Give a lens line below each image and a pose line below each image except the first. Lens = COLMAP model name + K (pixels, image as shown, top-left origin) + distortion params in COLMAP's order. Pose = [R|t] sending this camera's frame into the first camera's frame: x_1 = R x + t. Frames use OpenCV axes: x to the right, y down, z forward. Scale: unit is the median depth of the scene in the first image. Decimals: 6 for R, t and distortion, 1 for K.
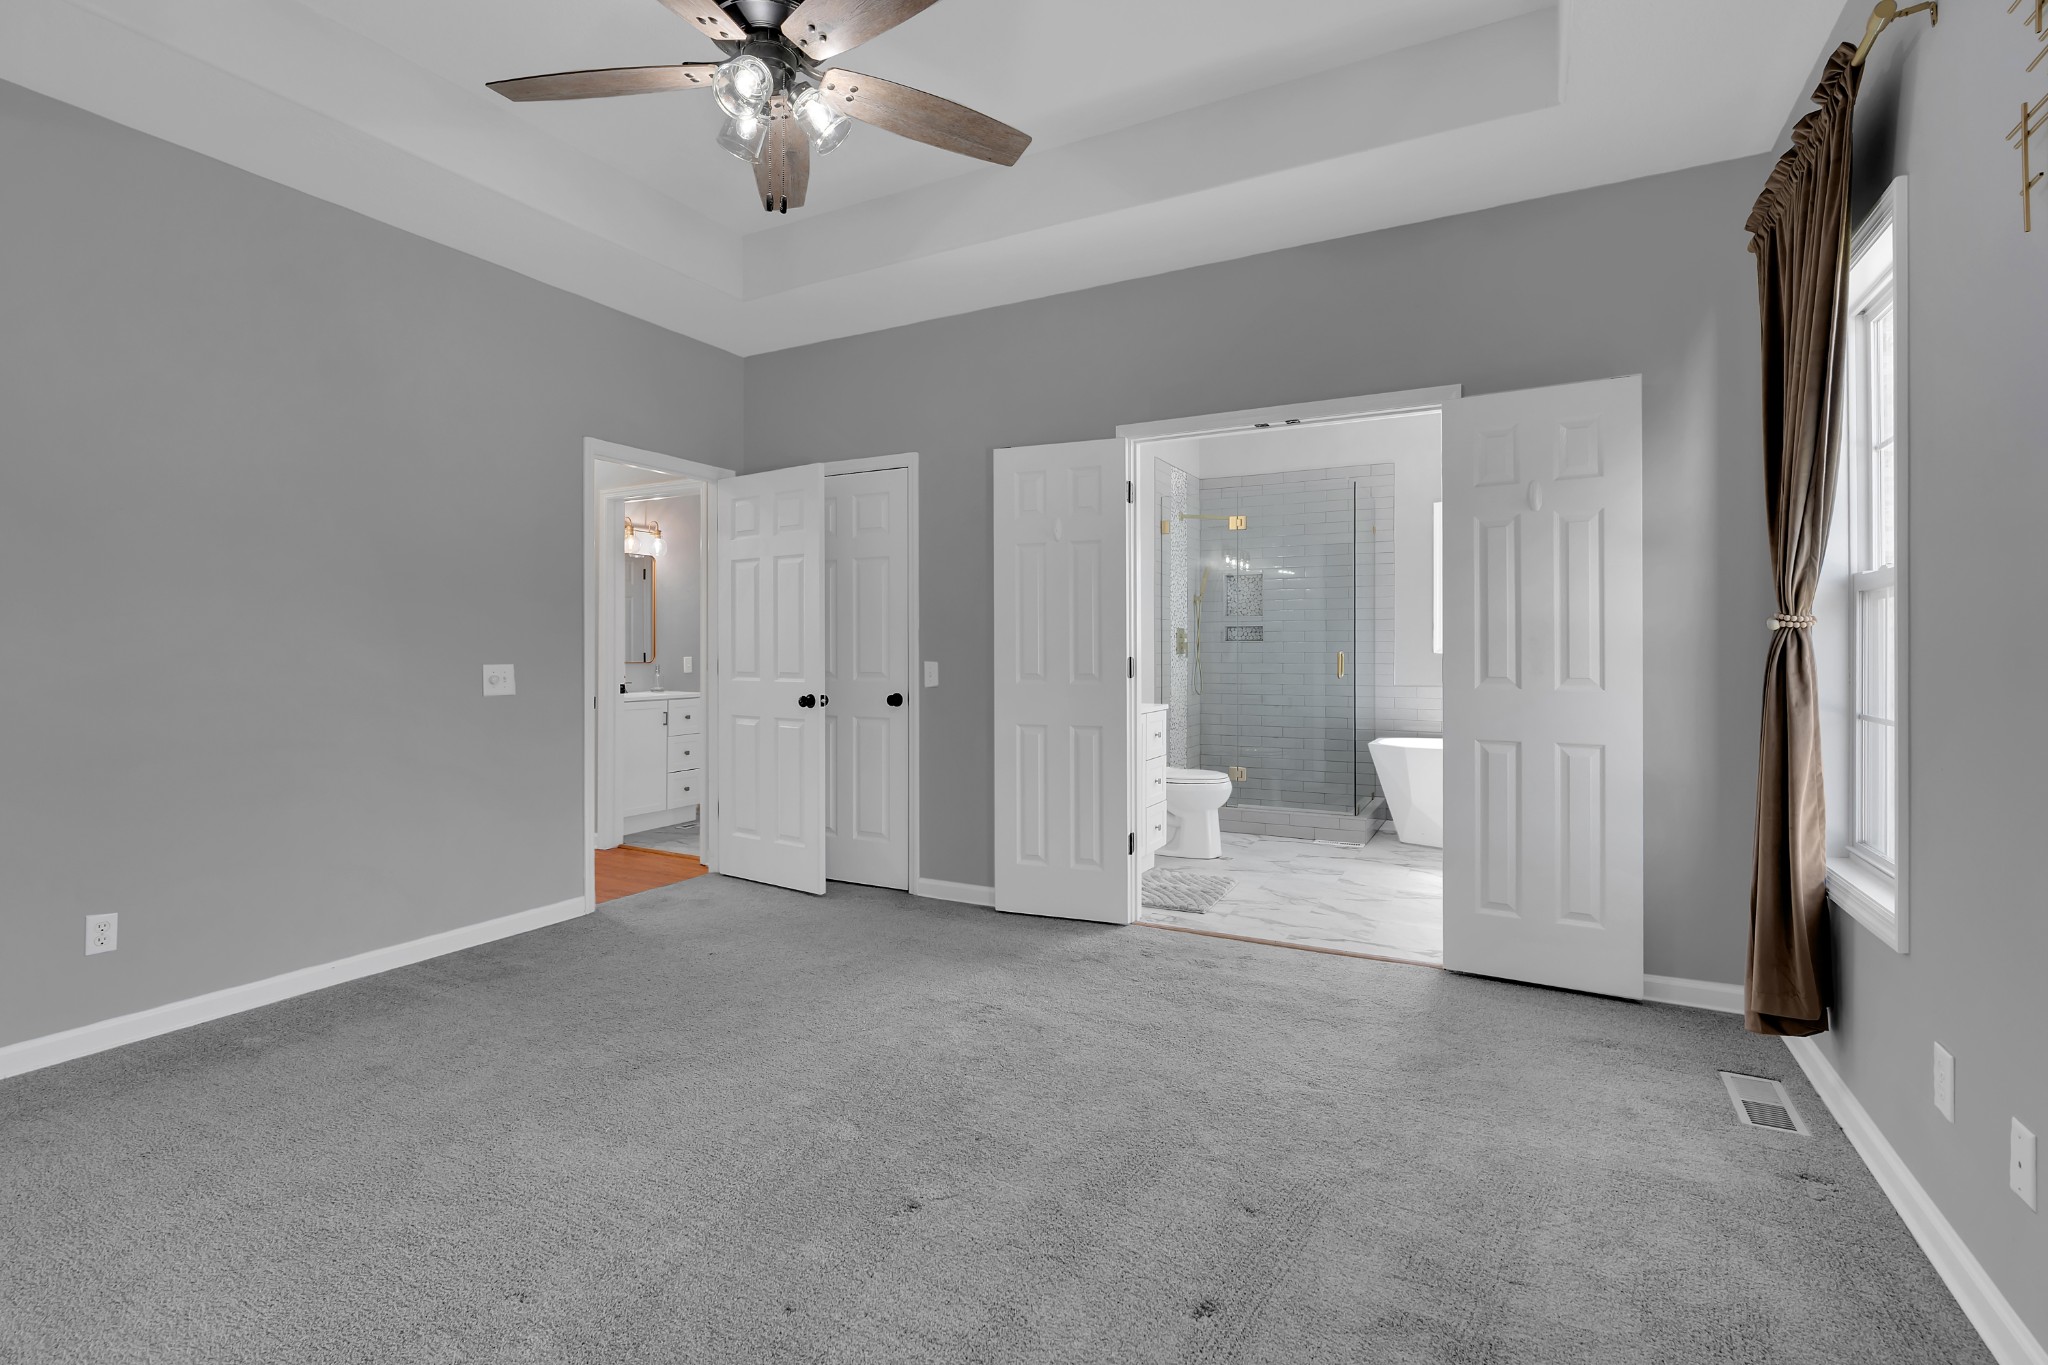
lens RADIAL K [[921.8, 0, 1014.1], [0, 921.8, 668.9], [0, 0, 1]] dist [-0.002517, -0.000176]
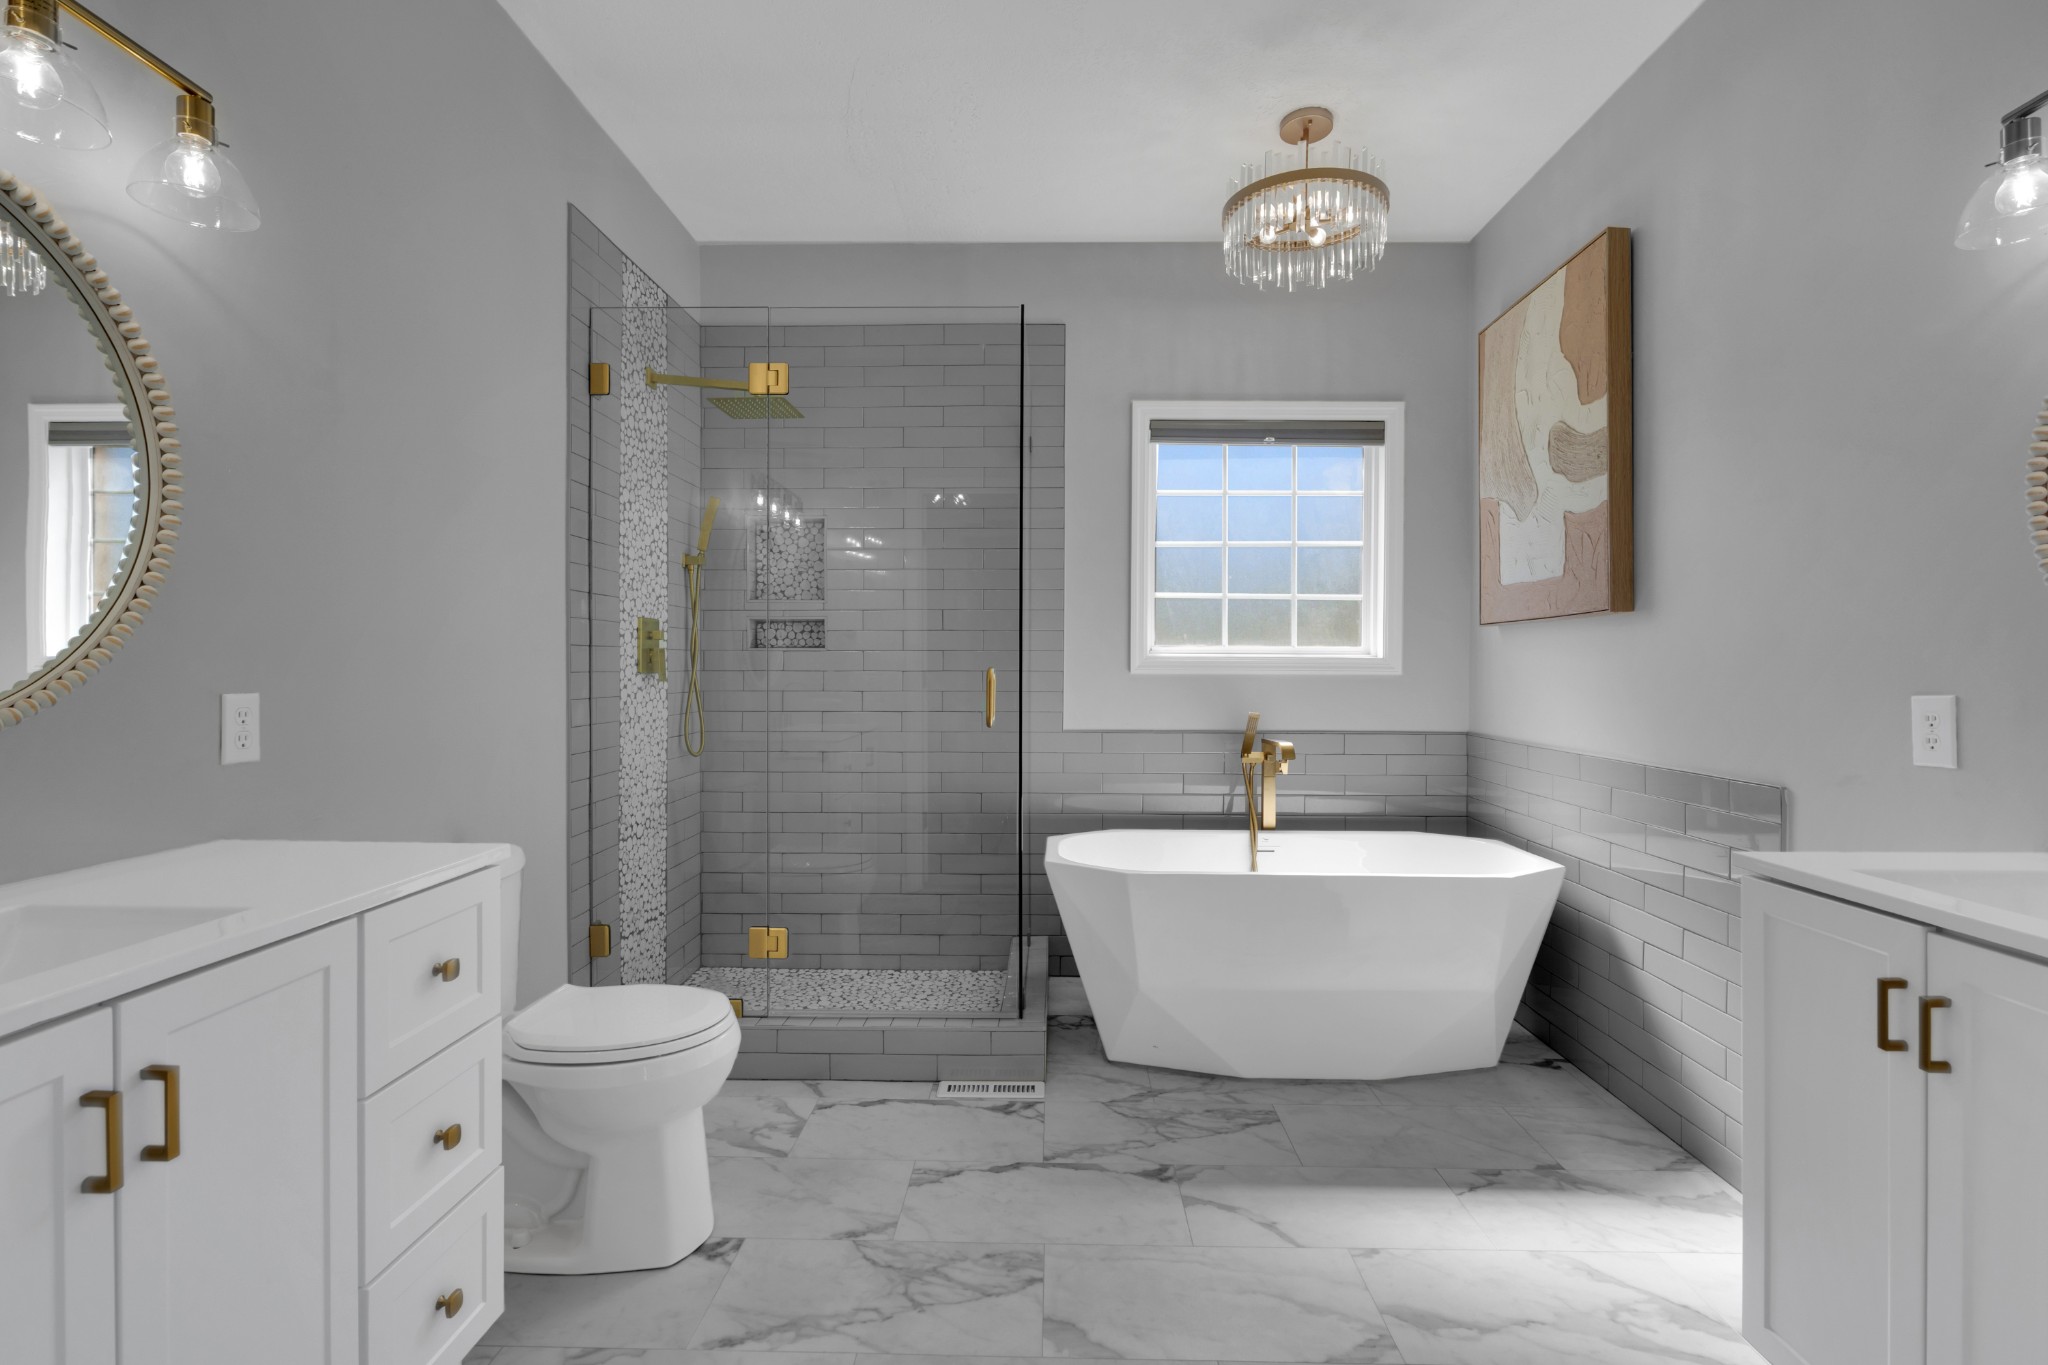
lens RADIAL K [[942.1, 0, 1028.5], [0, 942.1, 666.1], [0, 0, 1]] dist [-0.002888, -0.000059]
pose [[0.887324, 0.006671, 0.461098, 0.131384], [0.003052, 0.999789, -0.020337, -0.009837], [-0.461136, 0.019453, 0.887116, 0.492197]]
